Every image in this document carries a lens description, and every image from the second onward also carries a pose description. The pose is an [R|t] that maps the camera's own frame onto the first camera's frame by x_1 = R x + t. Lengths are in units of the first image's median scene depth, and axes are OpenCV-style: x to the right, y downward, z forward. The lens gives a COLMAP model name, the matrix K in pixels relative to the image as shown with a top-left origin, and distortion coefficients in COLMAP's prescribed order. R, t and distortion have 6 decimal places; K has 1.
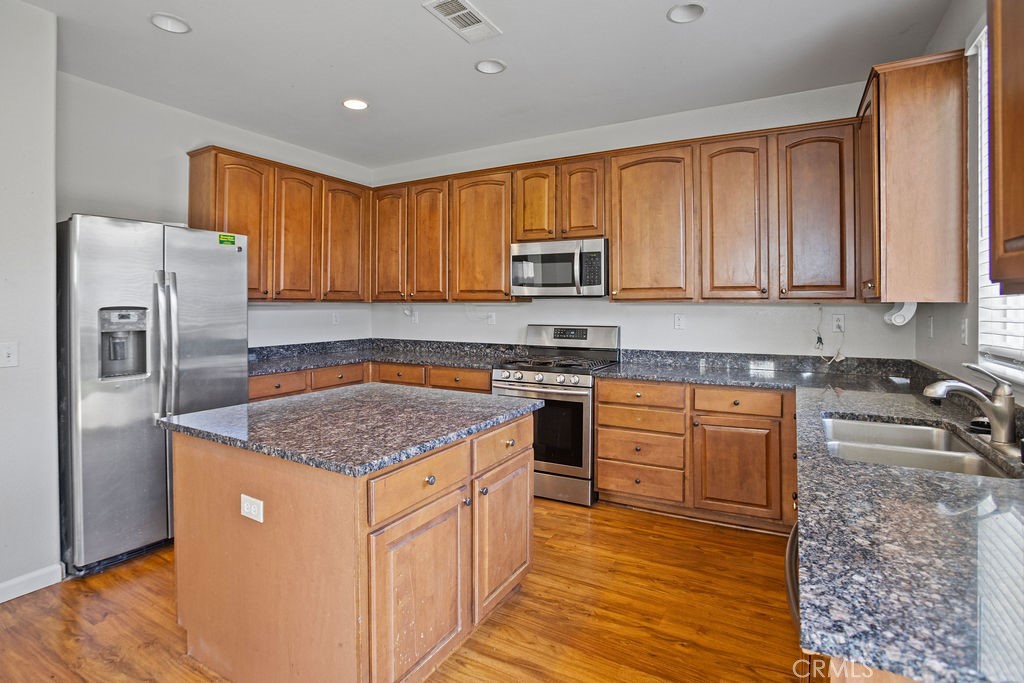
lens RADIAL K [[513.3, 0, 512.4], [0, 513.3, 306.3], [0, 0, 1]] dist [-0.081981, 0.024079]
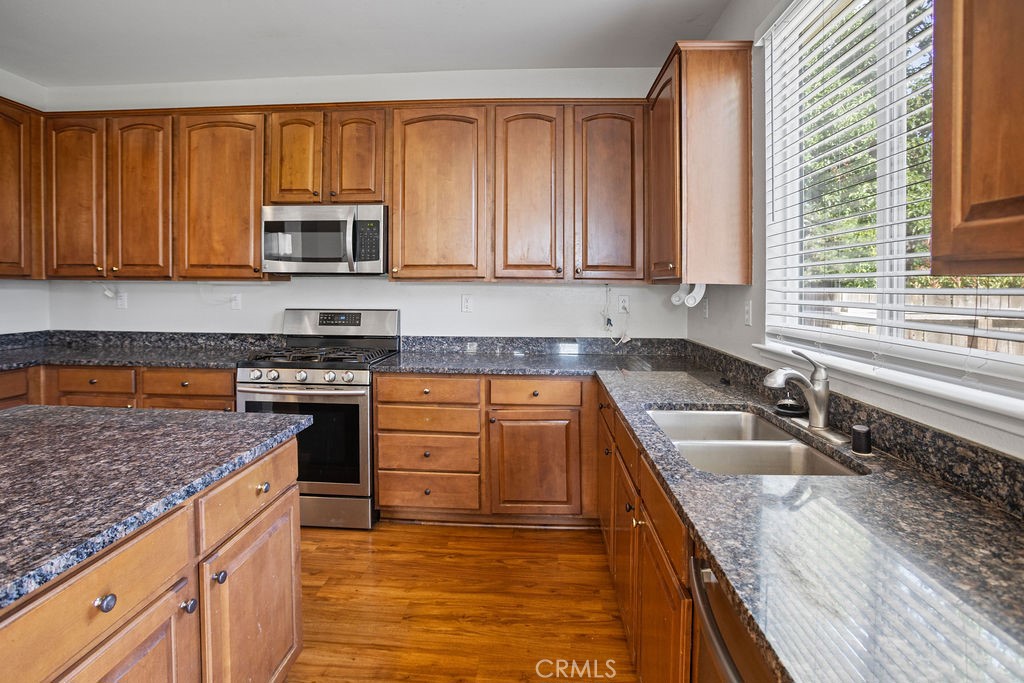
lens RADIAL K [[517.4, 0, 511.7], [0, 517.4, 294.1], [0, 0, 1]] dist [-0.089045, 0.041577]
pose [[0.899410, -0.002738, 0.437098, 0.001156], [-0.004273, 0.999878, 0.015055, -0.000961], [-0.437085, -0.015408, 0.899288, 0.168166]]
